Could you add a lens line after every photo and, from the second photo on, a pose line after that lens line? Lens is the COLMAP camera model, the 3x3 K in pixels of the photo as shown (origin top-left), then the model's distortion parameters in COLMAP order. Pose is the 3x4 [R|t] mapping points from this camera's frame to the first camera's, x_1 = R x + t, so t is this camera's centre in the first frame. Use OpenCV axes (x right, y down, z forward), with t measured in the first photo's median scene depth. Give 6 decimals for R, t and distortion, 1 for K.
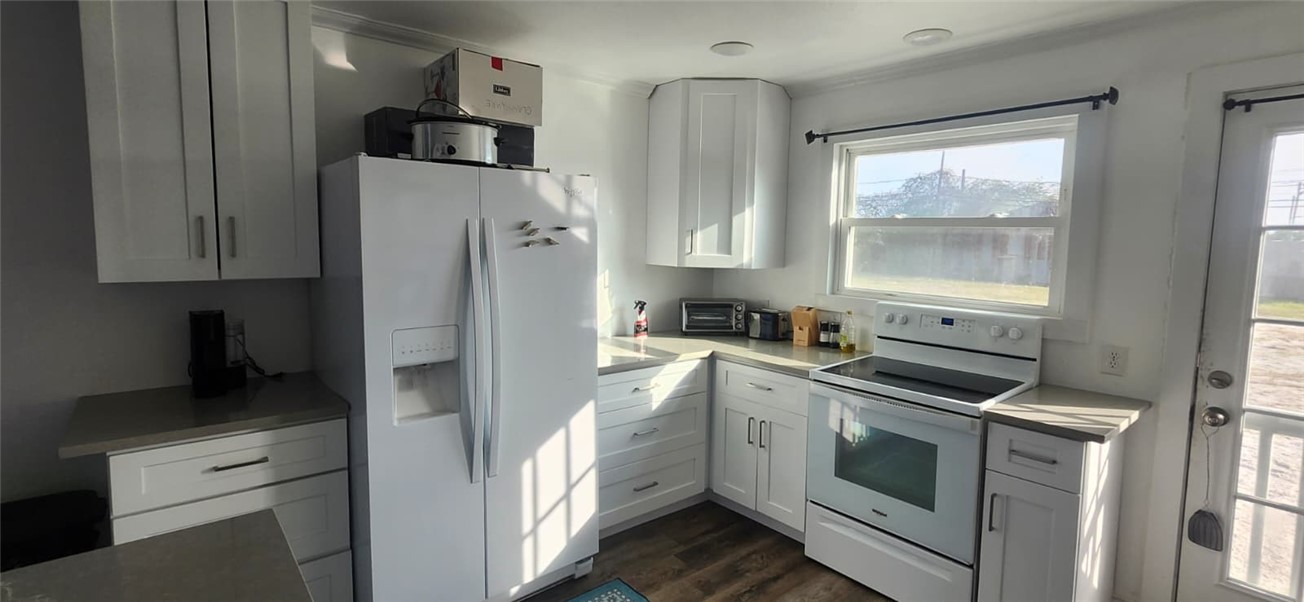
lens RADIAL K [[594.8, 0, 652.0], [0, 594.8, 301.0], [0, 0, 1]] dist [0.002057, 0.000613]
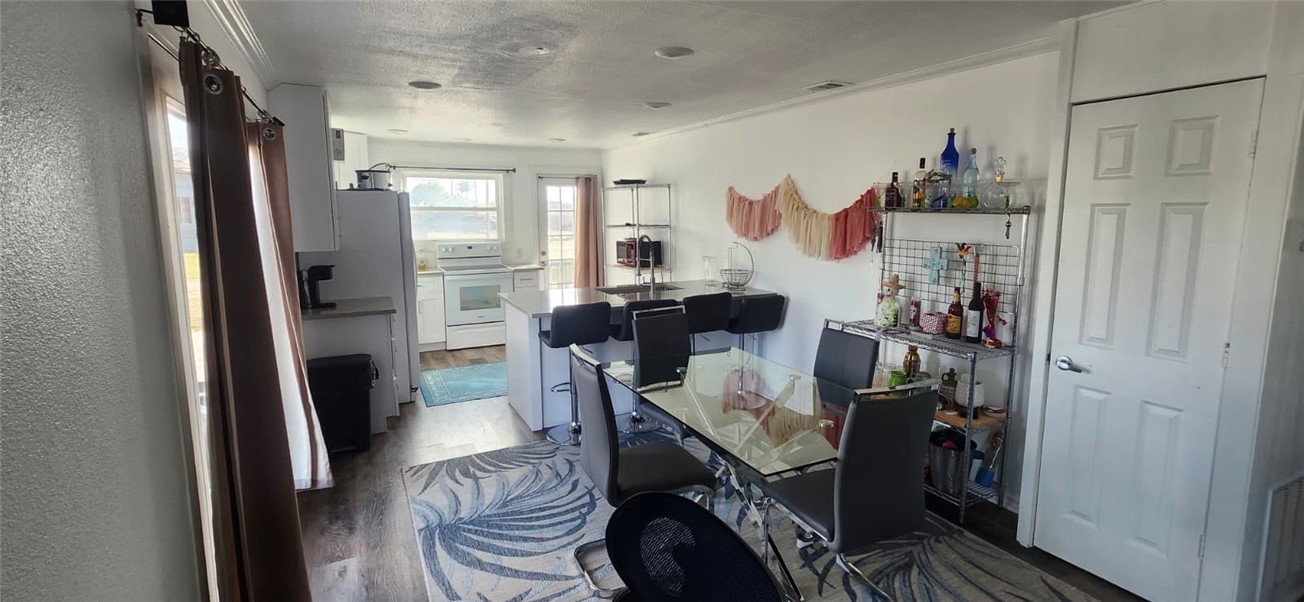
lens RADIAL K [[520.9, 0, 670.0], [0, 520.9, 295.3], [0, 0, 1]] dist [0.001125, 0.000043]
pose [[0.251736, -0.172247, 0.952344, -1.707536], [0.109245, 0.982802, 0.148879, -0.003663], [-0.961610, 0.066561, 0.266224, -0.495251]]
